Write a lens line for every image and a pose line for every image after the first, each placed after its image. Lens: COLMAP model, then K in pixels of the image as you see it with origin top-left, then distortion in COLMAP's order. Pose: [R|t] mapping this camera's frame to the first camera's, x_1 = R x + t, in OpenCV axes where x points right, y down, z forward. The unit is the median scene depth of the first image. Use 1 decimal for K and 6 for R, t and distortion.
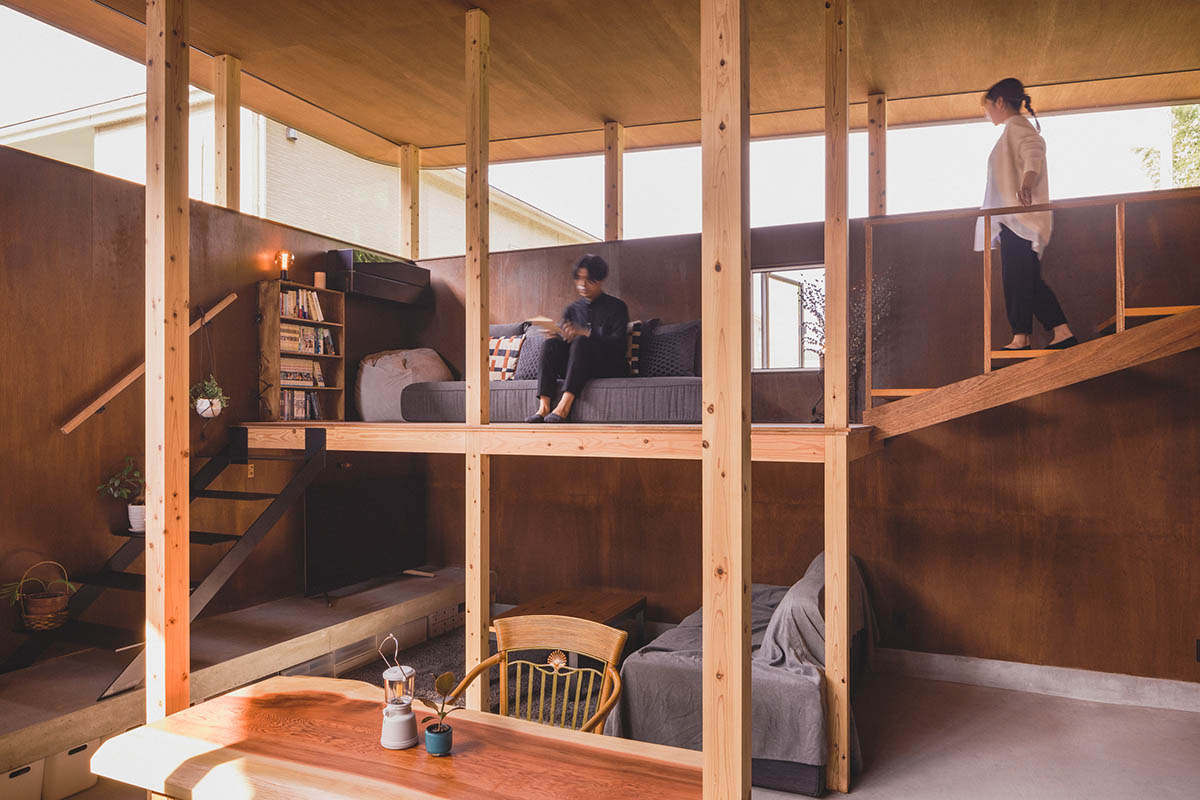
lens RADIAL K [[803.8, 0, 597.8], [0, 803.8, 407.2], [0, 0, 1]] dist [-0.007100, -0.001188]
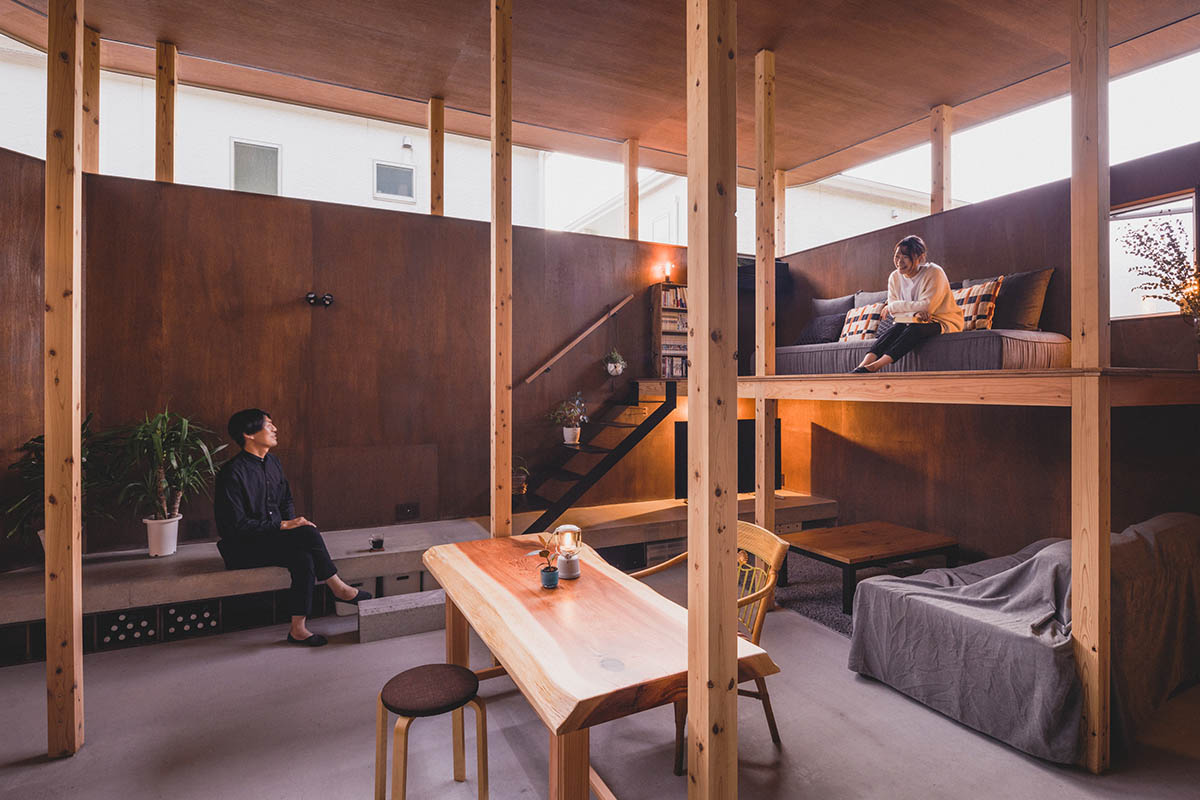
lens RADIAL K [[587.4, 0, 595.9], [0, 587.4, 382.9], [0, 0, 1]] dist [0.000084, -0.000649]
pose [[0.765887, -0.006798, -0.642939, 0.213544], [0.008040, 0.999967, -0.000995, 0.027424], [0.642924, -0.004407, 0.765917, 0.100157]]
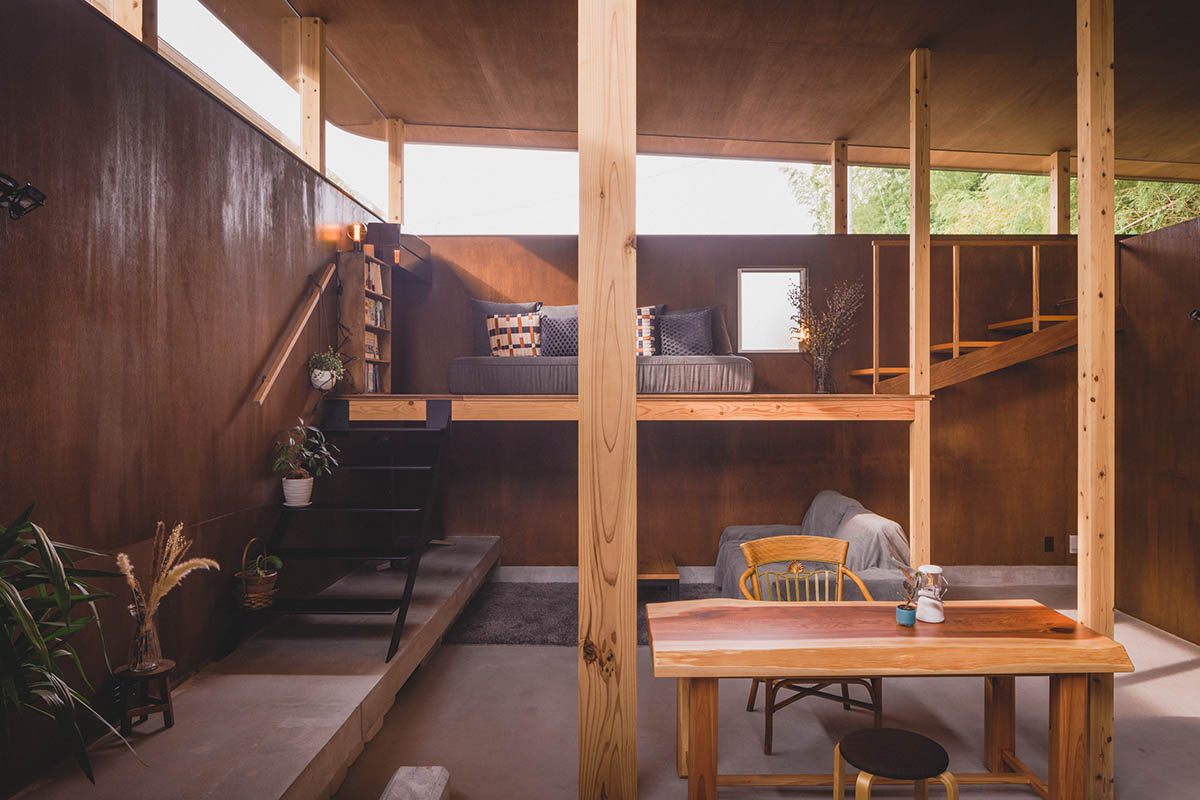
lens RADIAL K [[812.1, 0, 624.6], [0, 812.1, 383.1], [0, 0, 1]] dist [-0.006160, 0.000712]
pose [[0.910118, 0.002018, 0.414344, -0.544035], [-0.001198, 0.999997, -0.002239, 0.006265], [-0.414348, 0.001542, 0.910117, -0.051618]]
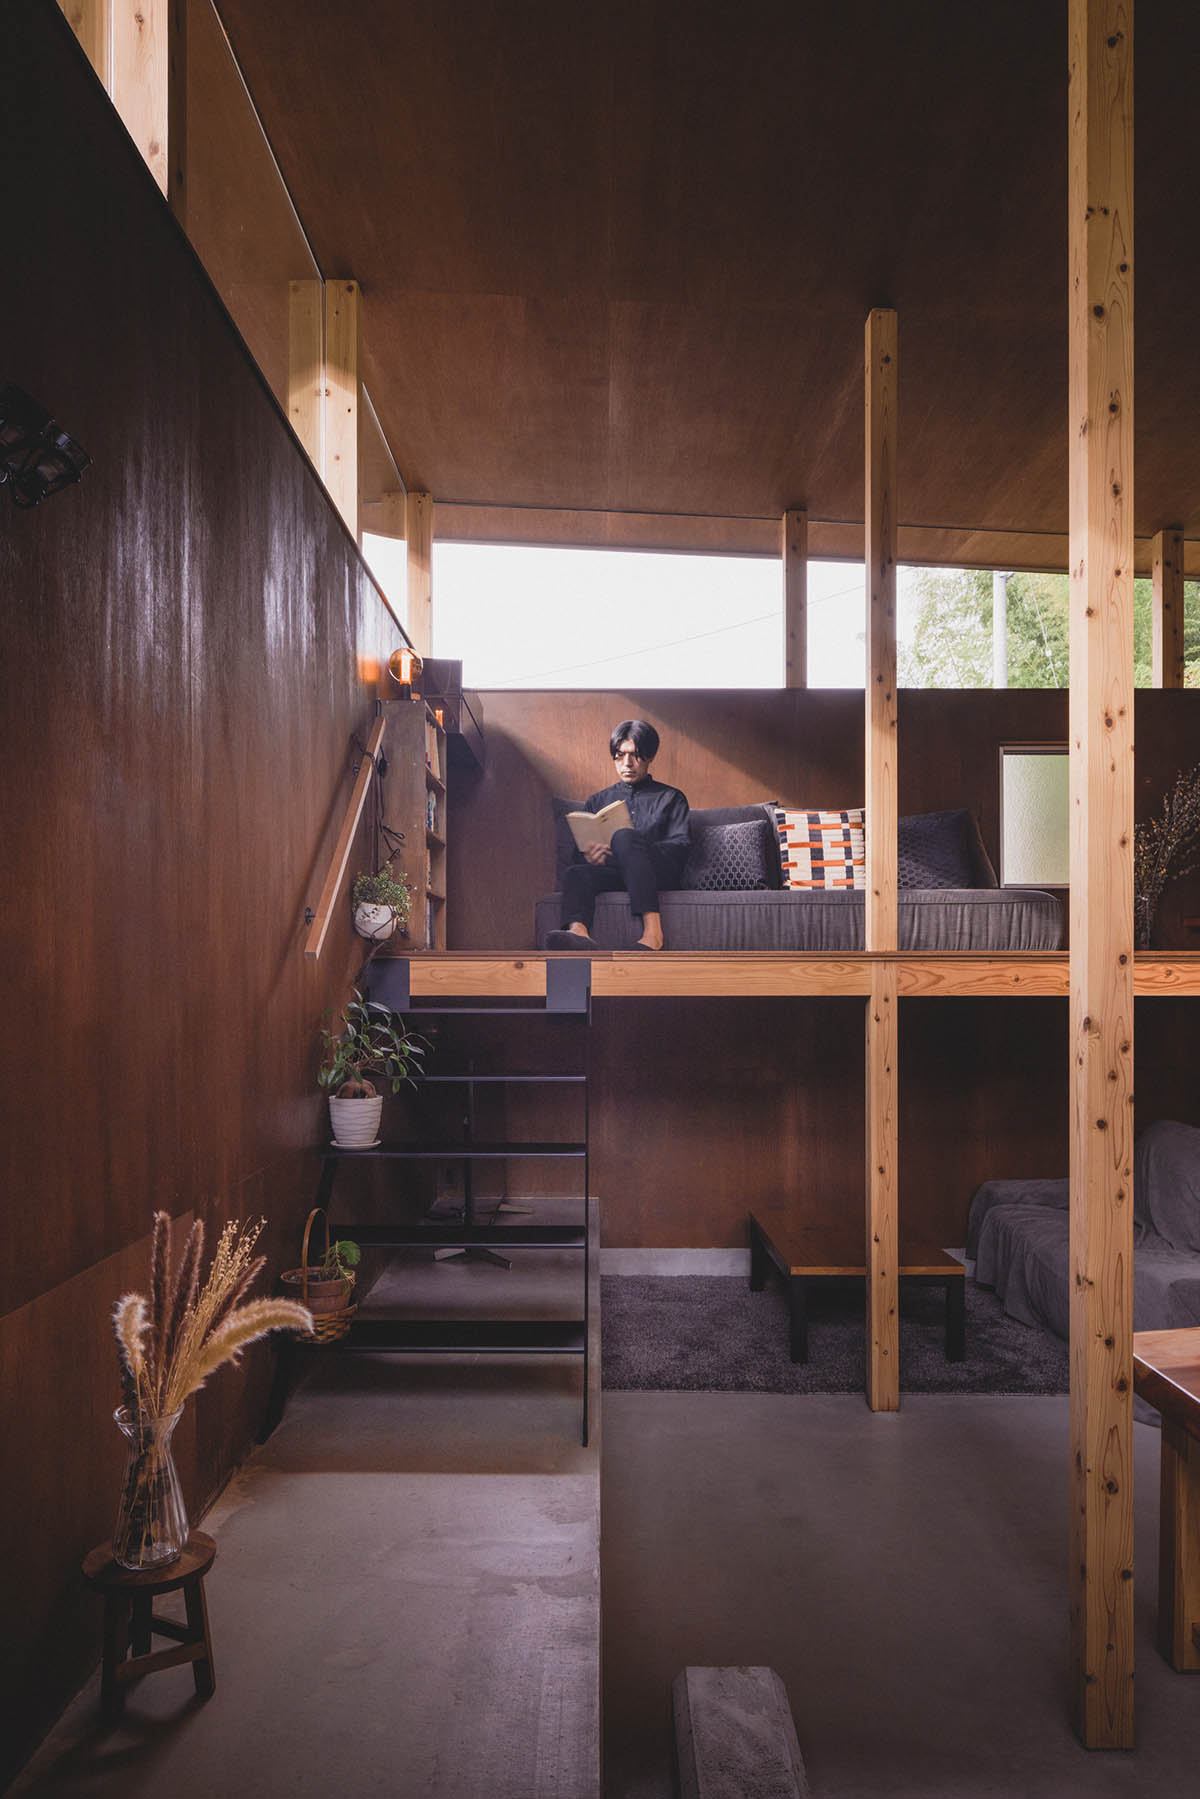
lens RADIAL K [[1217.5, 0, 605.5], [0, 1217.5, 966.9], [0, 0, 1]] dist [-0.006160, 0.000712]
pose [[0.911767, 0.001014, 0.410706, -0.662556], [-0.002339, 0.999994, 0.002724, 0.028043], [-0.410701, -0.003444, 0.911764, 0.172037]]
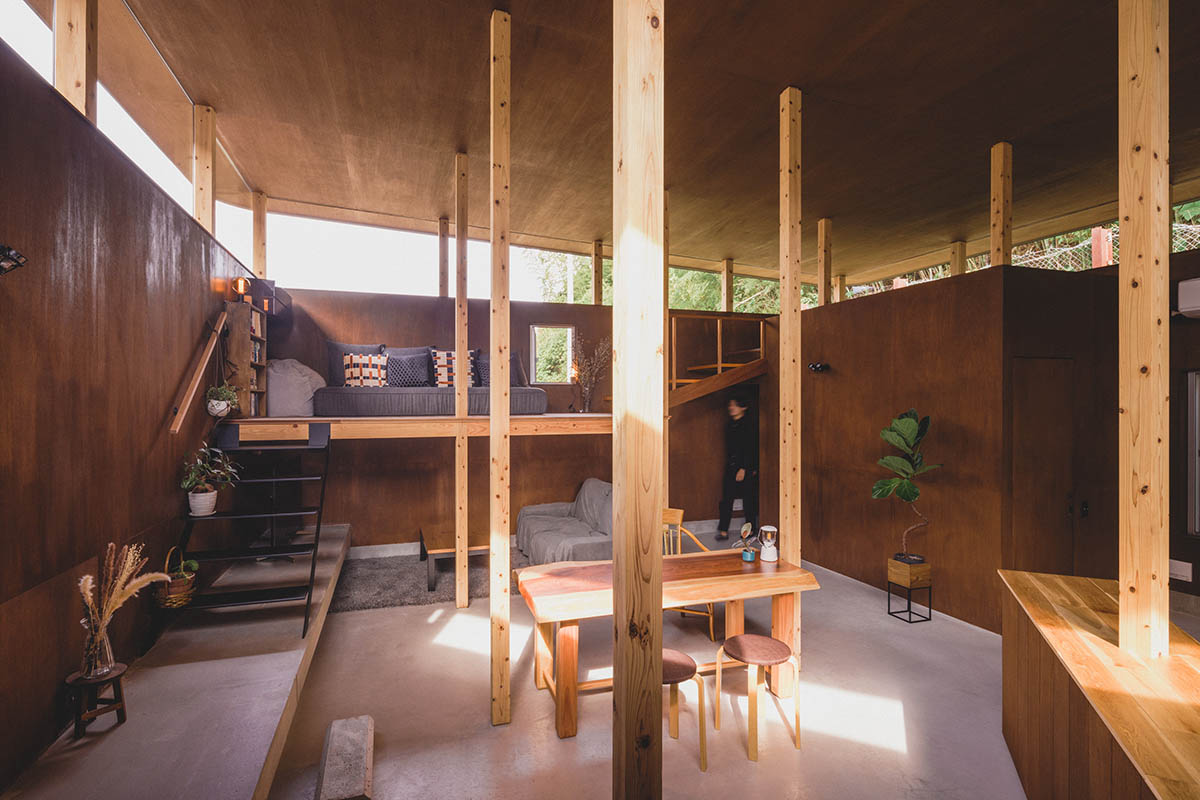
lens RADIAL K [[574.8, 0, 587.9], [0, 574.8, 395.0], [0, 0, 1]] dist [0.001632, -0.001427]
pose [[0.734676, 0.005673, 0.678395, -0.641029], [-0.002827, 0.999982, -0.005301, -0.015397], [-0.678413, 0.001977, 0.734678, 0.005748]]
